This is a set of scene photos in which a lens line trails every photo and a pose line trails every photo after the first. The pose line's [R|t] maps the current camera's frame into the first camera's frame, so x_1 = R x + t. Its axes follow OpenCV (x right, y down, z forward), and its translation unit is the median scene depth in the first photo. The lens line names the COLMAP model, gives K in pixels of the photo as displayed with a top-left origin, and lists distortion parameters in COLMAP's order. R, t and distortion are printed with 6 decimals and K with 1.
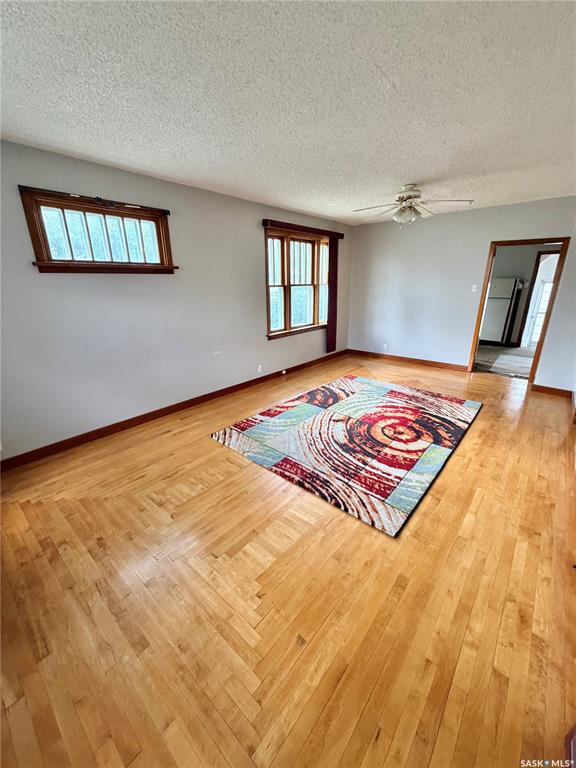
lens RADIAL K [[305.8, 0, 288.0], [0, 305.8, 384.0], [0, 0, 1]] dist [0.001327, 0.000164]
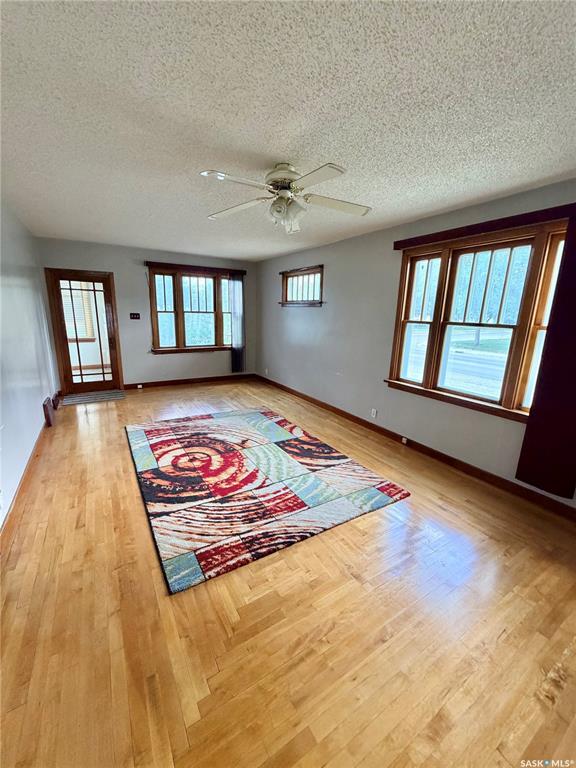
lens RADIAL K [[305.8, 0, 288.0], [0, 305.8, 384.0], [0, 0, 1]] dist [0.001327, 0.000164]
pose [[-0.303244, 0.223657, -0.926294, 1.025158], [-0.327024, 0.888605, 0.321616, -0.433353], [0.895041, 0.400449, -0.196323, 1.242925]]
